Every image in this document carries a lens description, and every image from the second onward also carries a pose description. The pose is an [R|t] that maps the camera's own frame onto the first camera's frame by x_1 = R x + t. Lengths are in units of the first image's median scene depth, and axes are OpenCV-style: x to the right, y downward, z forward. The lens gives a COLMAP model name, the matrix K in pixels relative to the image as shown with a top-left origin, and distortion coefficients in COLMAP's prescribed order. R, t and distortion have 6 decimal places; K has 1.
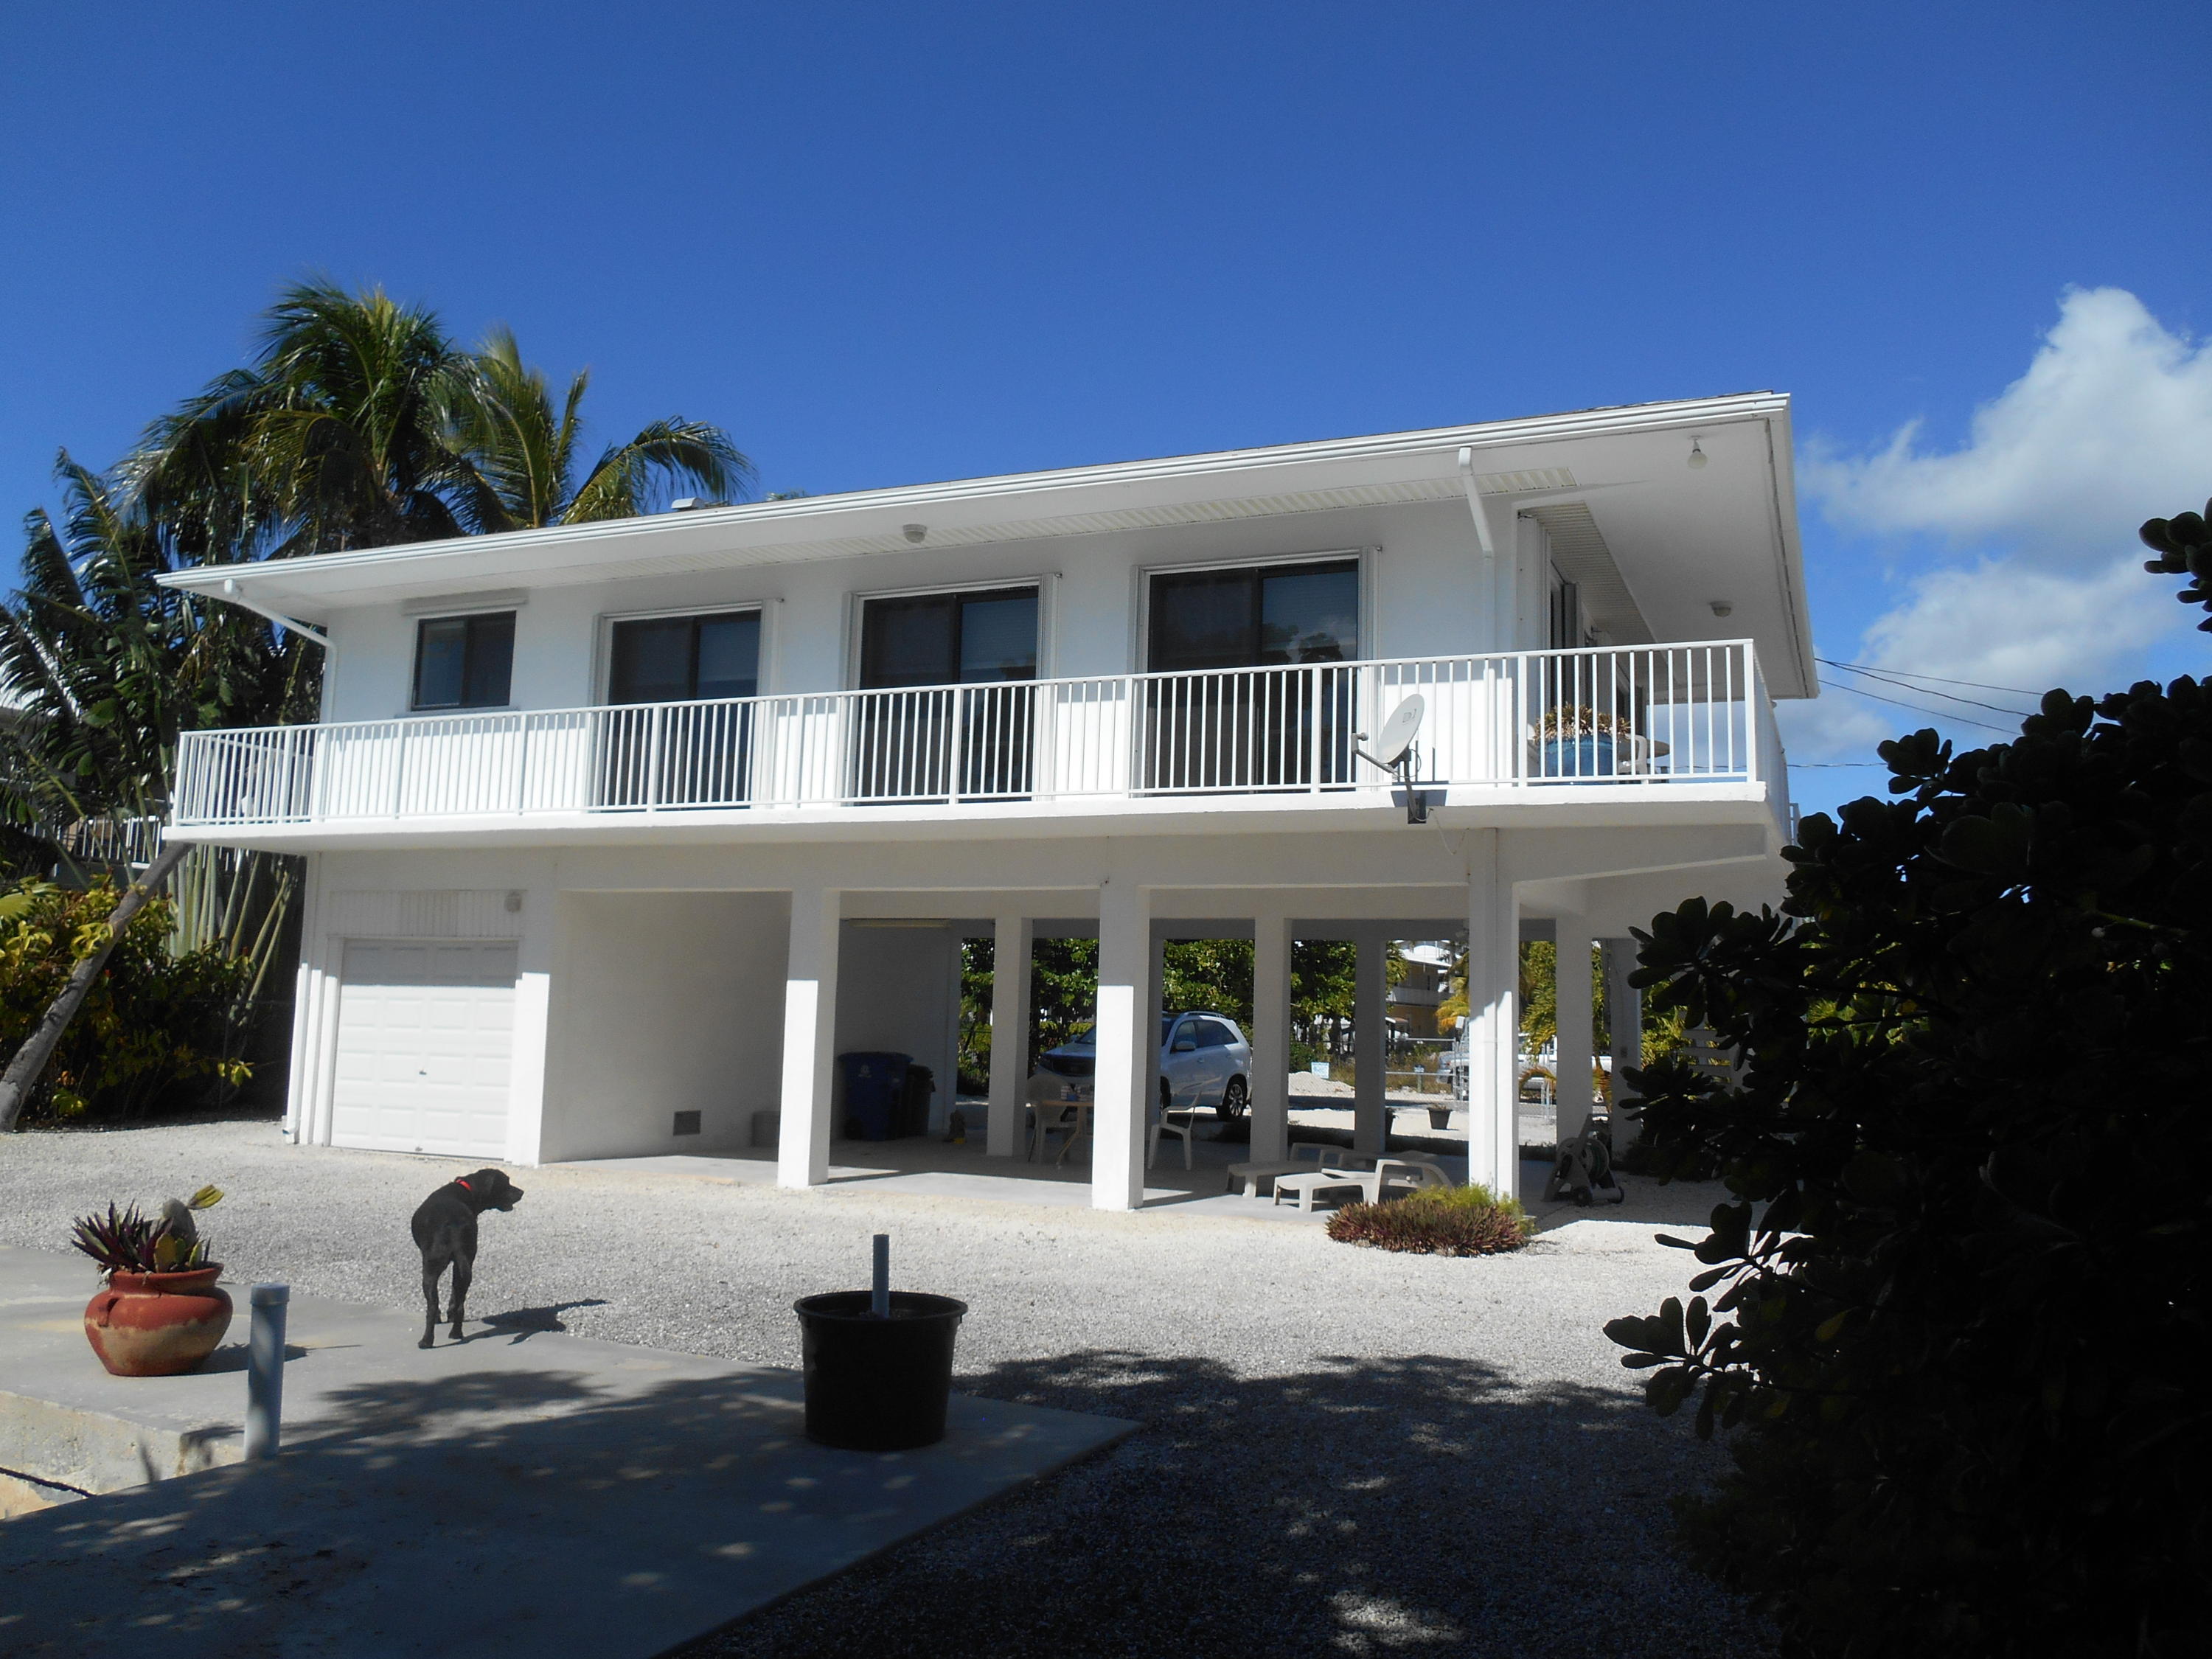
lens RADIAL K [[1719.1, 0, 1106.0], [0, 1719.1, 829.5], [0, 0, 1]] dist [-0.004162, -0.003275]
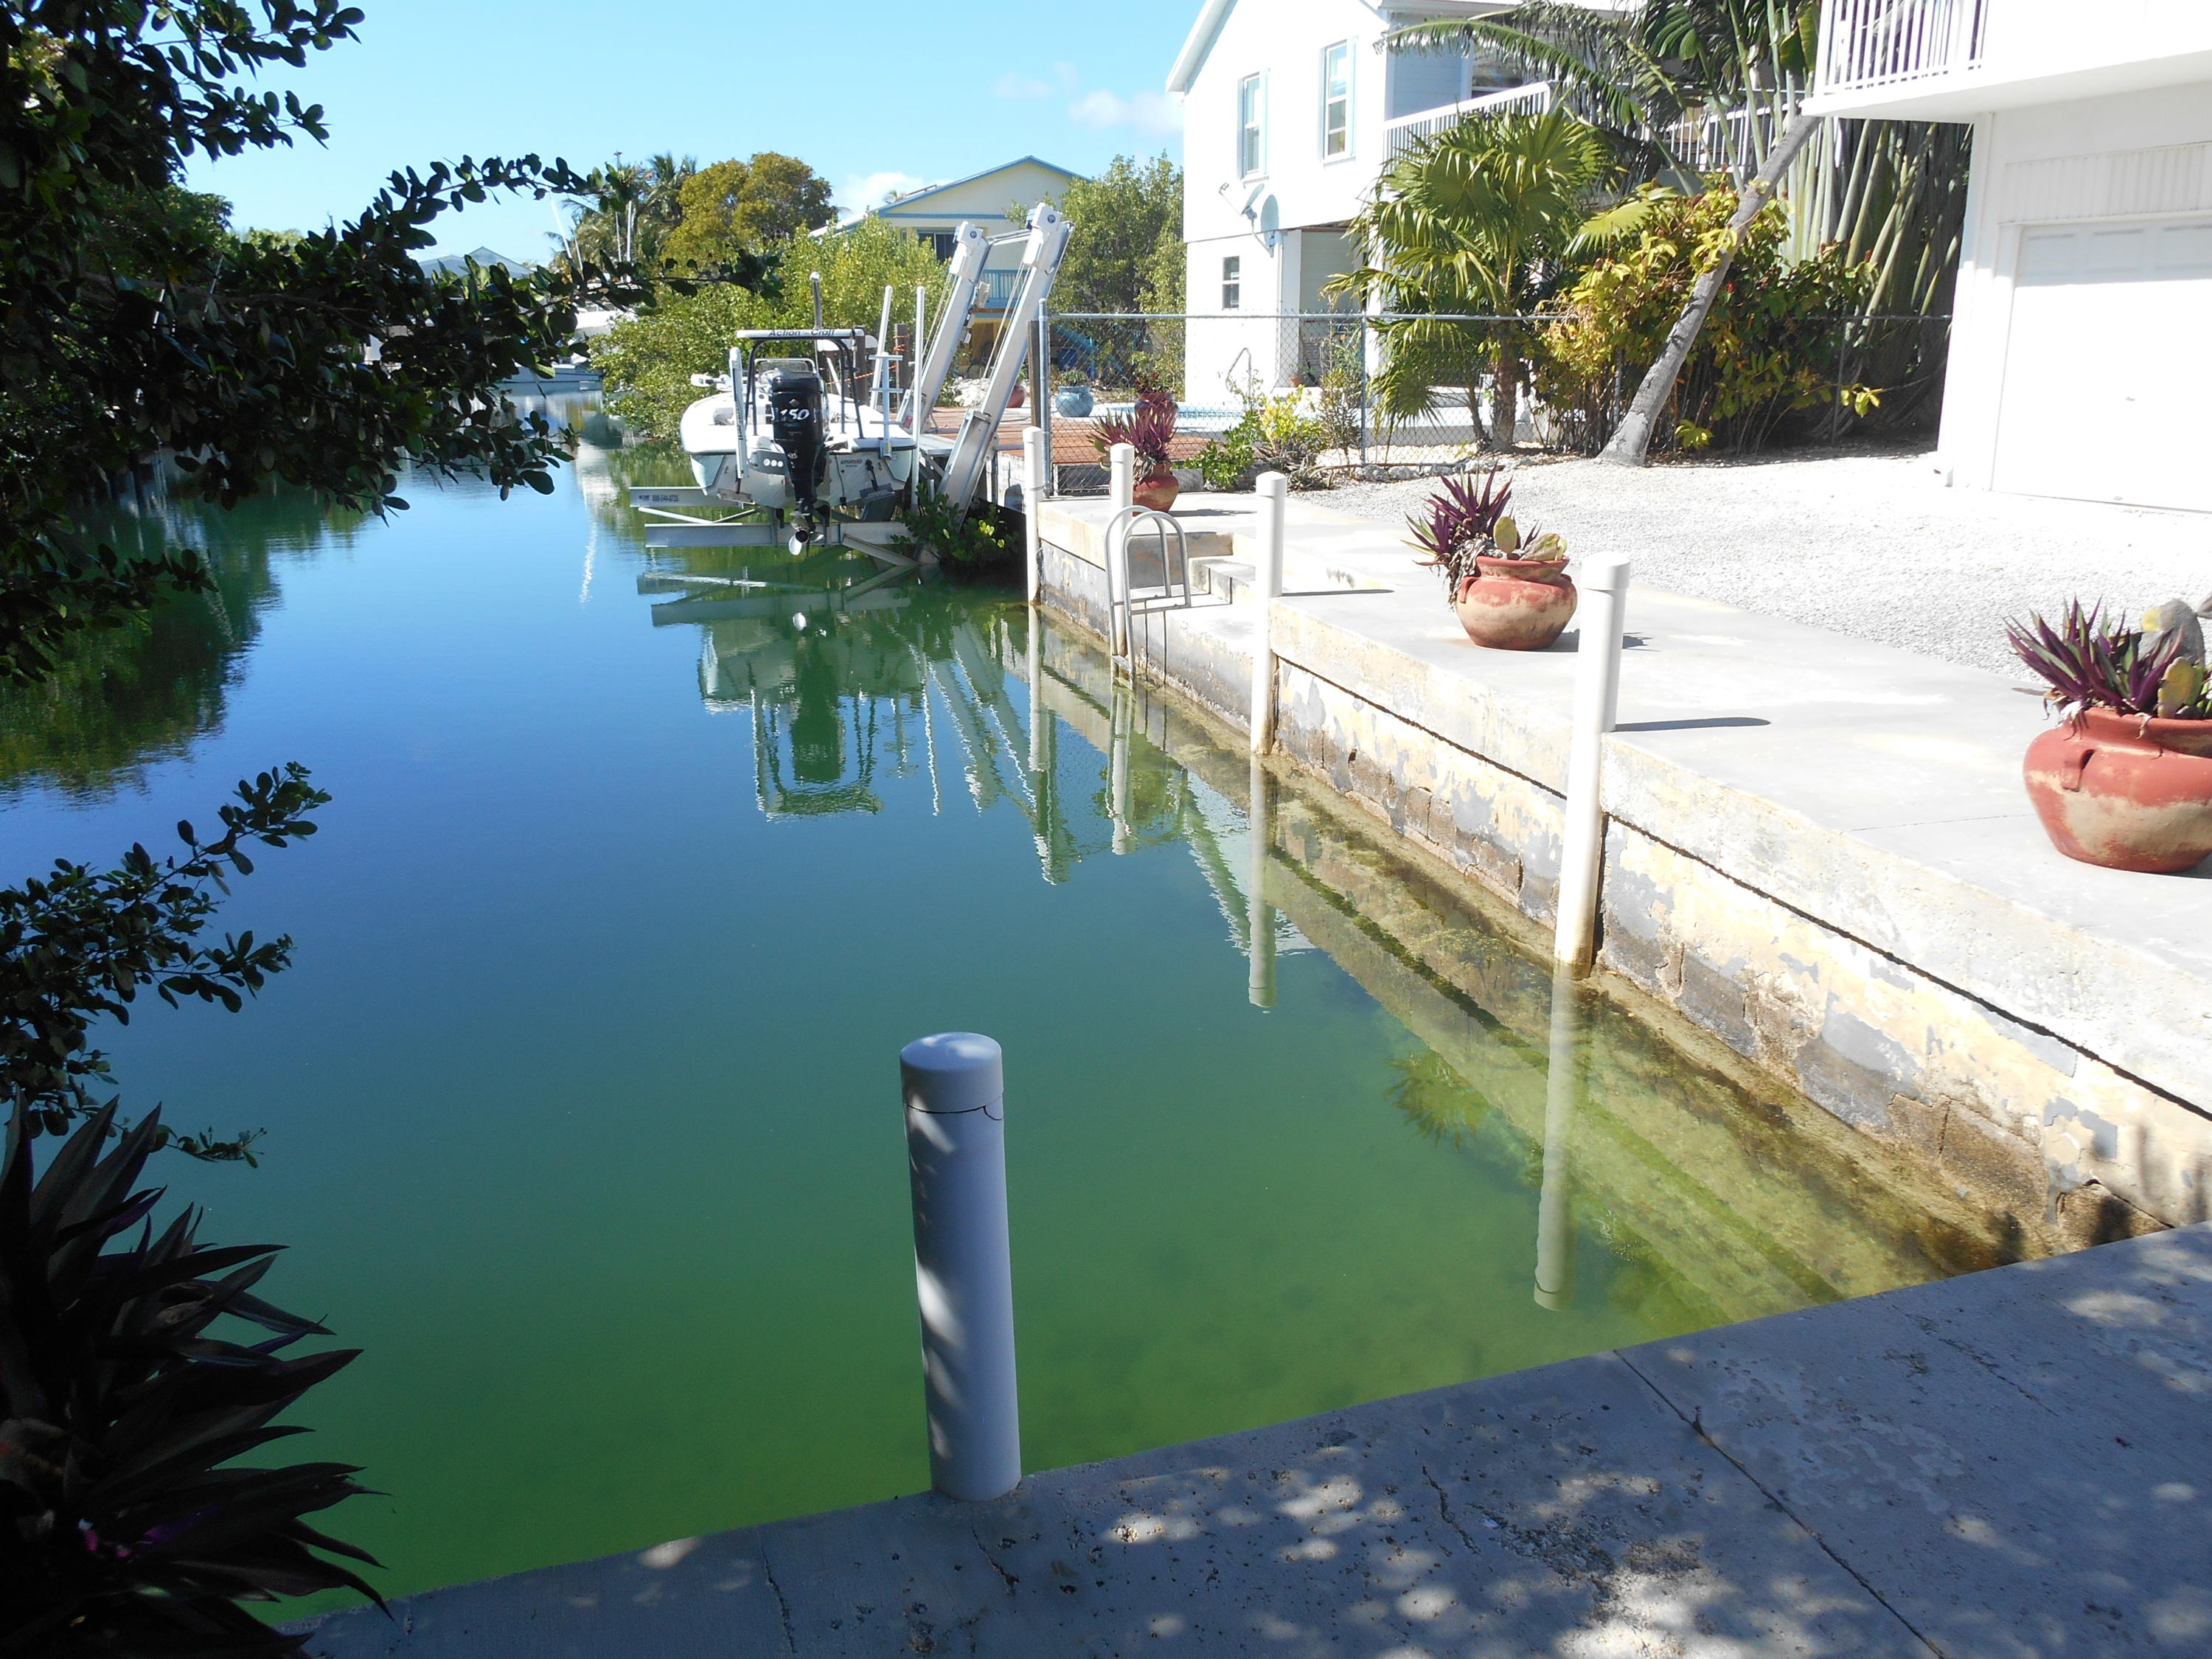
lens RADIAL K [[1719.1, 0, 1106.0], [0, 1719.1, 829.5], [0, 0, 1]] dist [-0.004162, -0.003275]
pose [[0.697618, 0.166817, -0.696779, -0.140219], [0.106141, 0.937723, 0.330771, 0.018301], [0.708564, -0.304708, 0.636466, 0.117959]]
